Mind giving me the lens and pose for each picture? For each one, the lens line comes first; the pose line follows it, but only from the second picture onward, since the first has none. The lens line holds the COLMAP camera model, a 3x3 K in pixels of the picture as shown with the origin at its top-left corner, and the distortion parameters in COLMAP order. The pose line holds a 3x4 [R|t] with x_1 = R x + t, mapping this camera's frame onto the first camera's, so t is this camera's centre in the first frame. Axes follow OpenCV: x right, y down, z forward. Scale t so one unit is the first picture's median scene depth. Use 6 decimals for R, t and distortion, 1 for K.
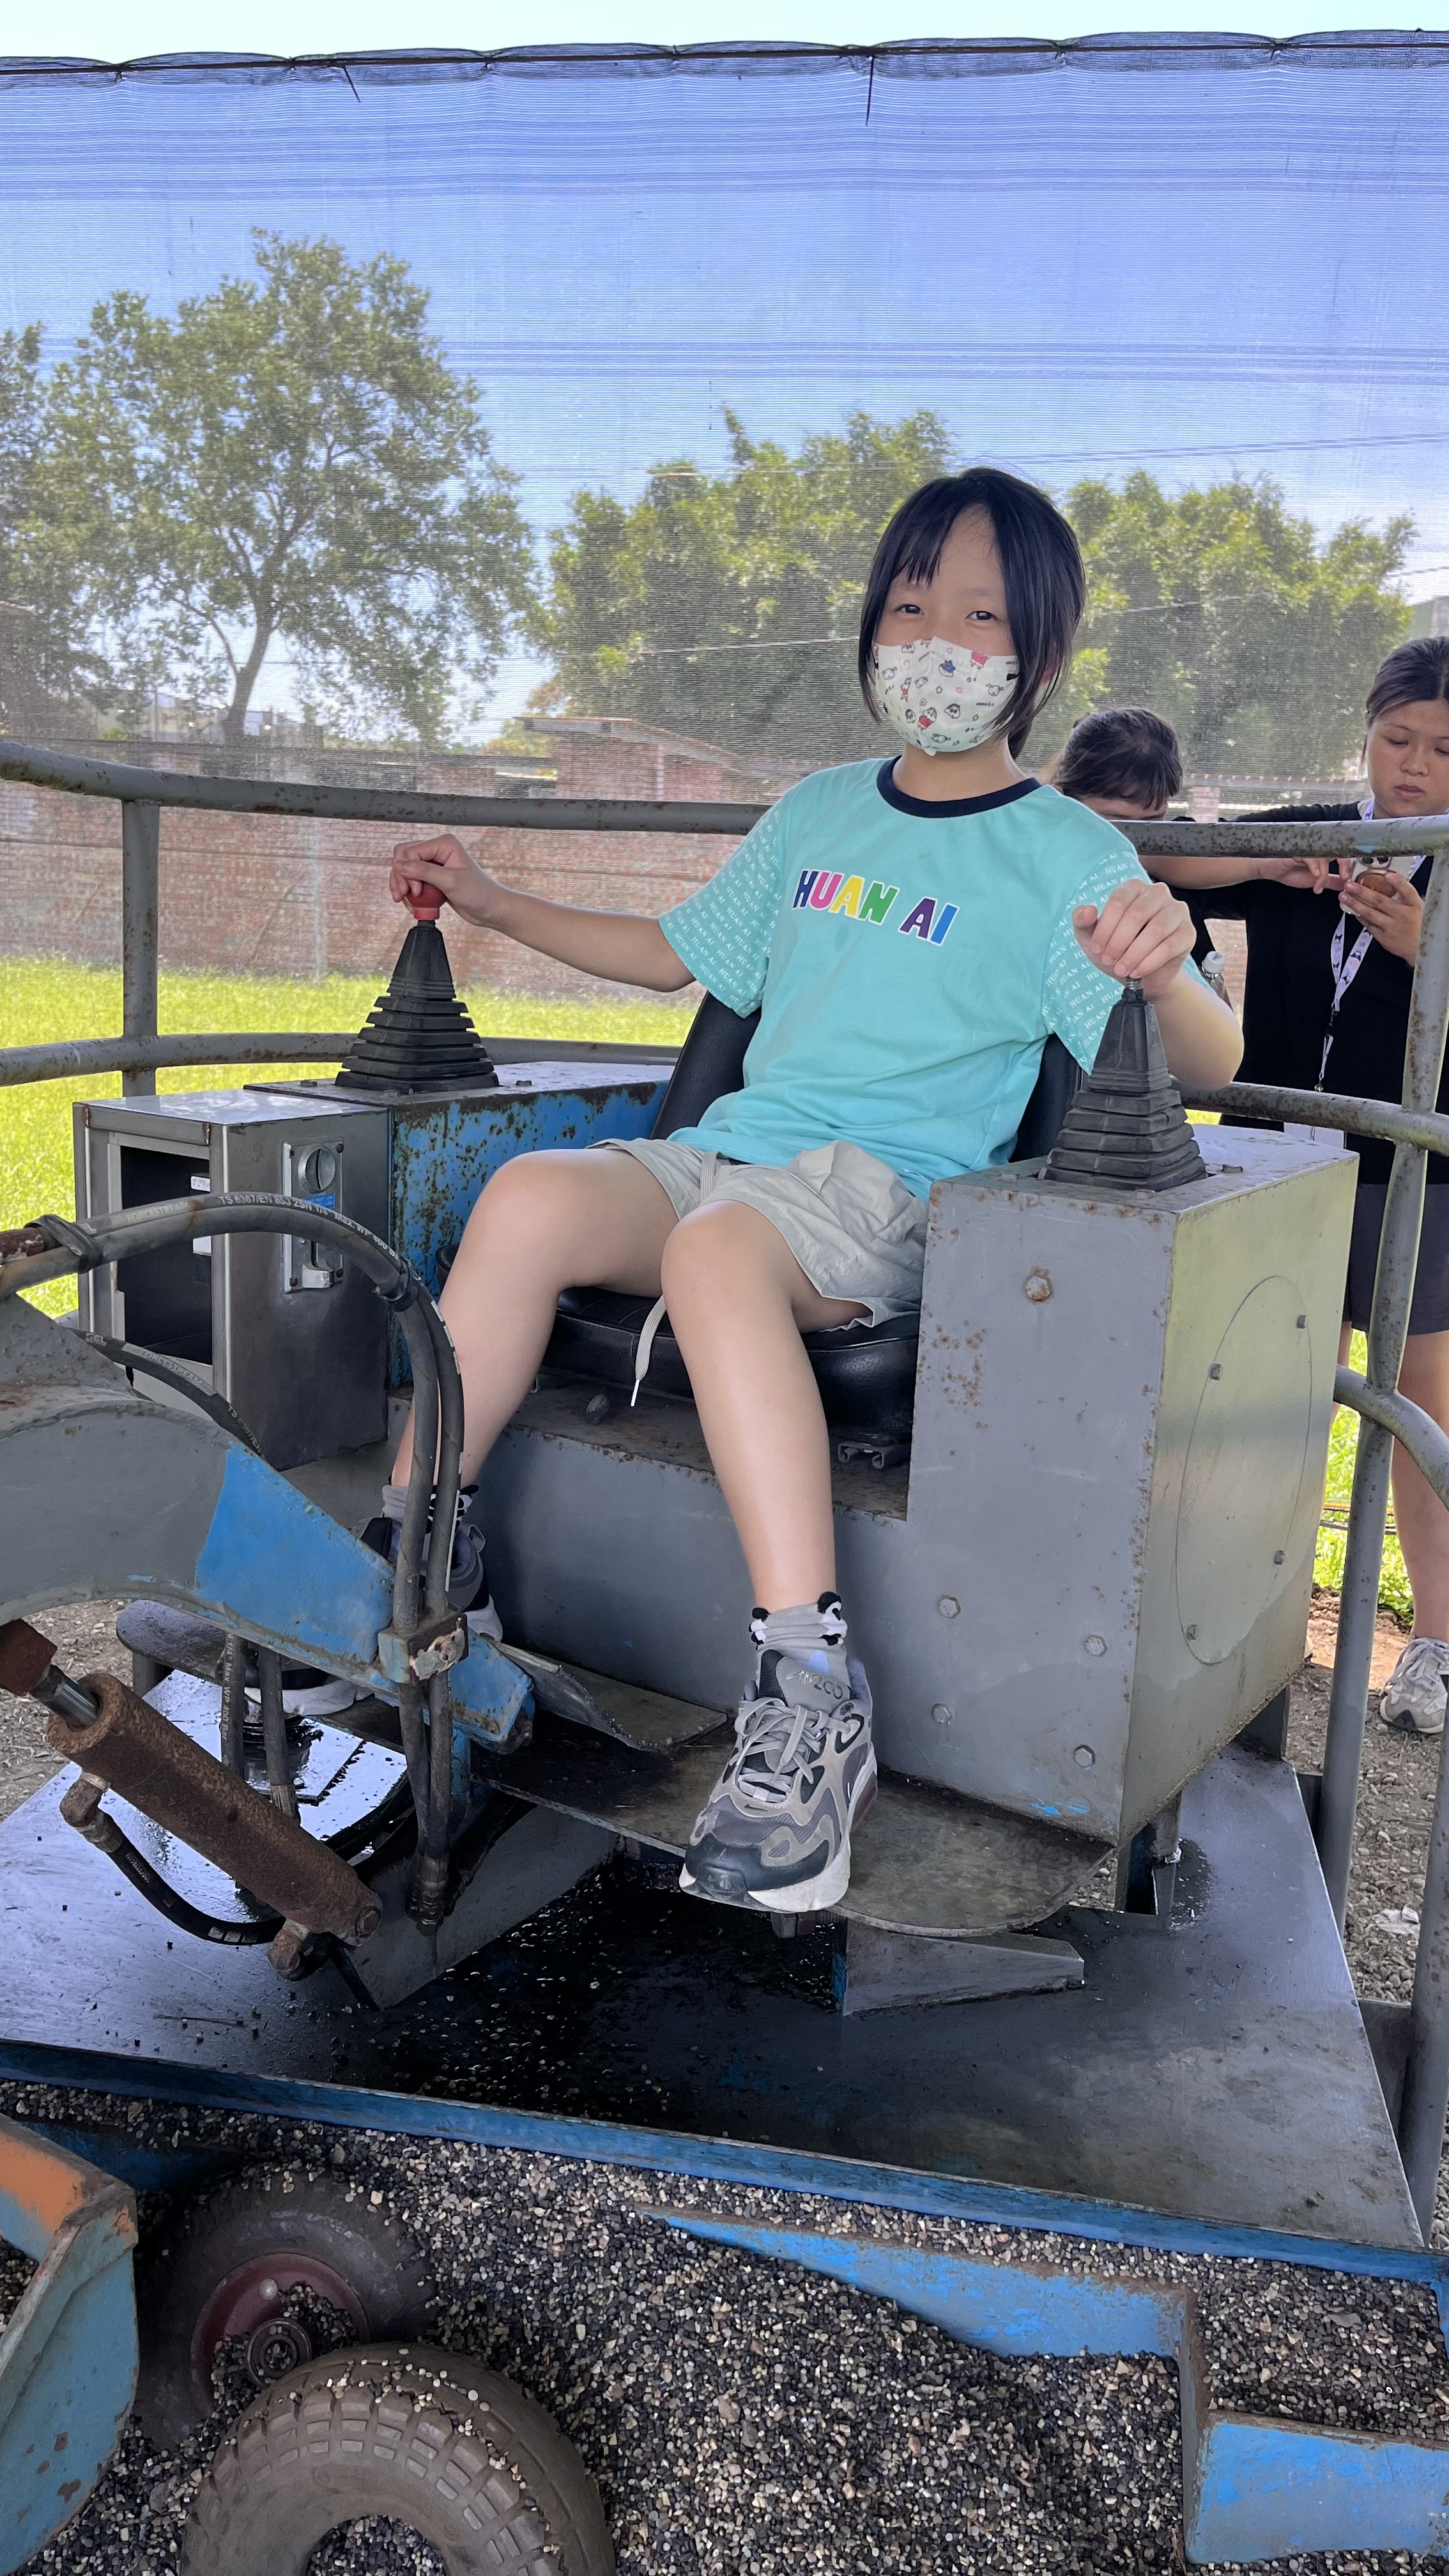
lens RADIAL K [[1969.9, 0, 734.5], [0, 1969.9, 1282.5], [0, 0, 1]] dist [0.047026, -0.052081]
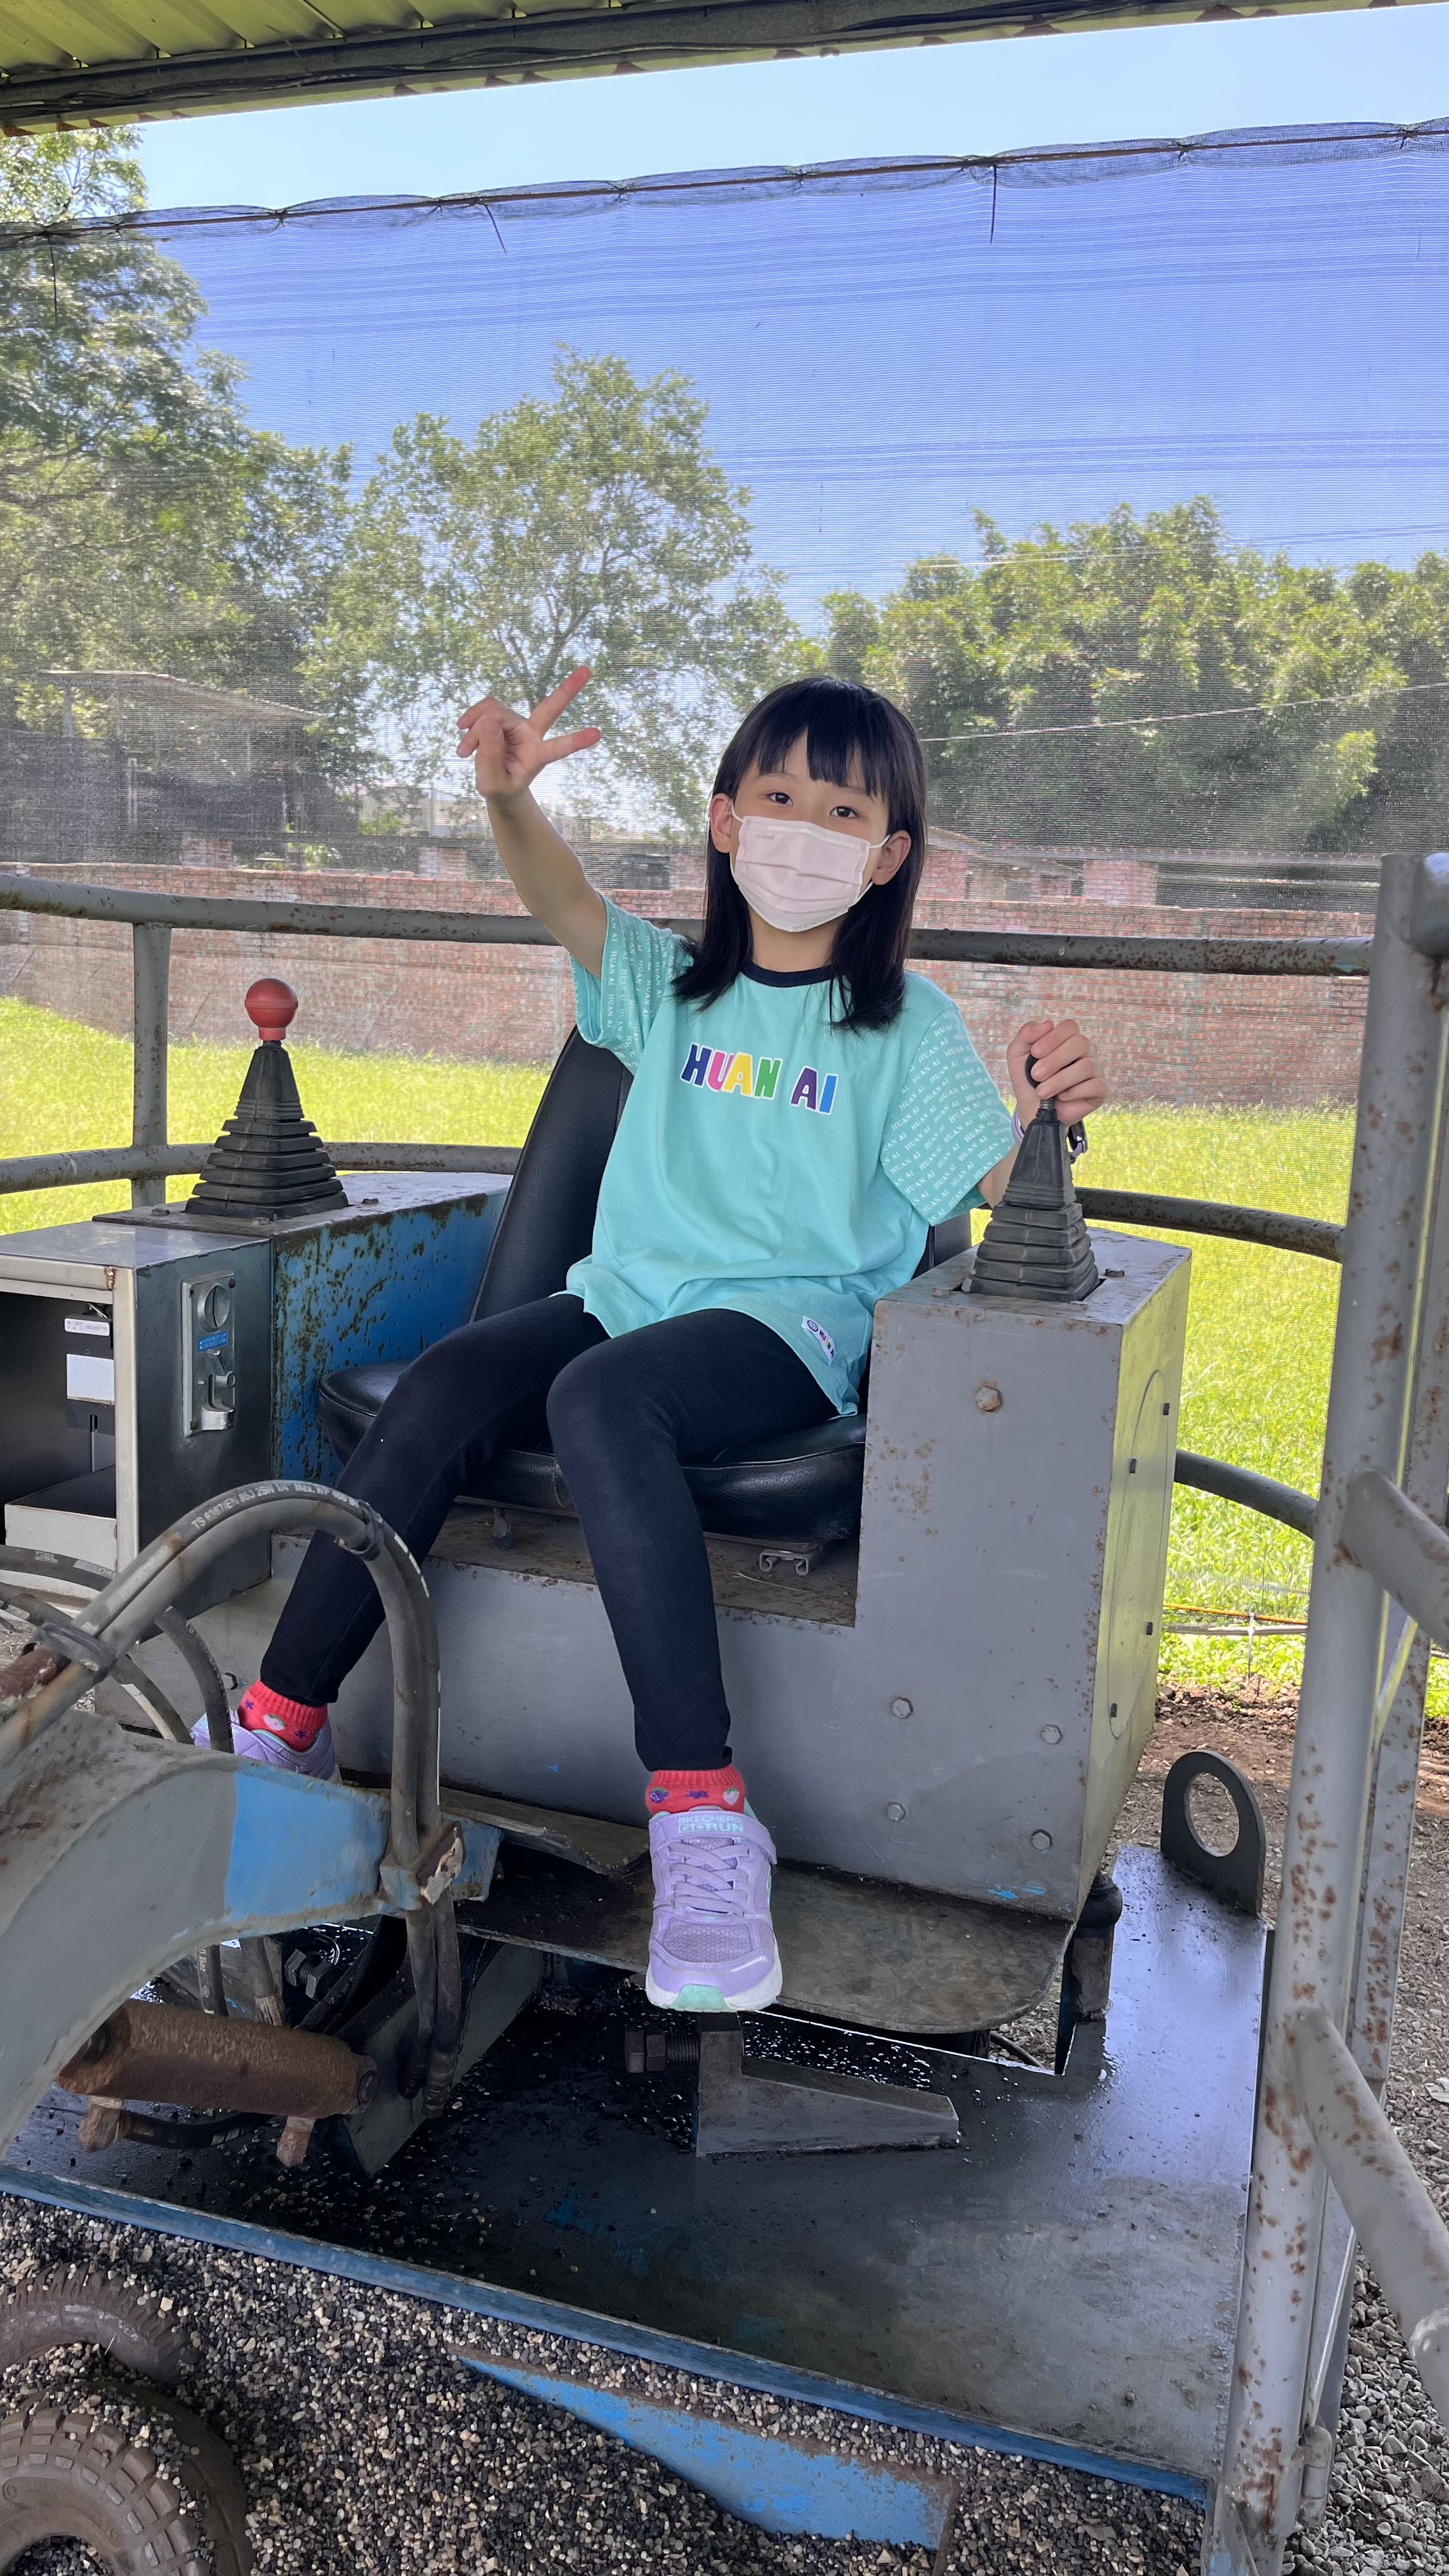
lens RADIAL K [[1956.1, 0, 718.2], [0, 1956.1, 1297.1], [0, 0, 1]] dist [0.080467, -0.122188]
pose [[0.989903, 0.022081, -0.140014, 0.195226], [-0.026737, 0.999148, -0.031455, -0.025884], [0.139200, 0.034881, 0.989650, 0.016075]]
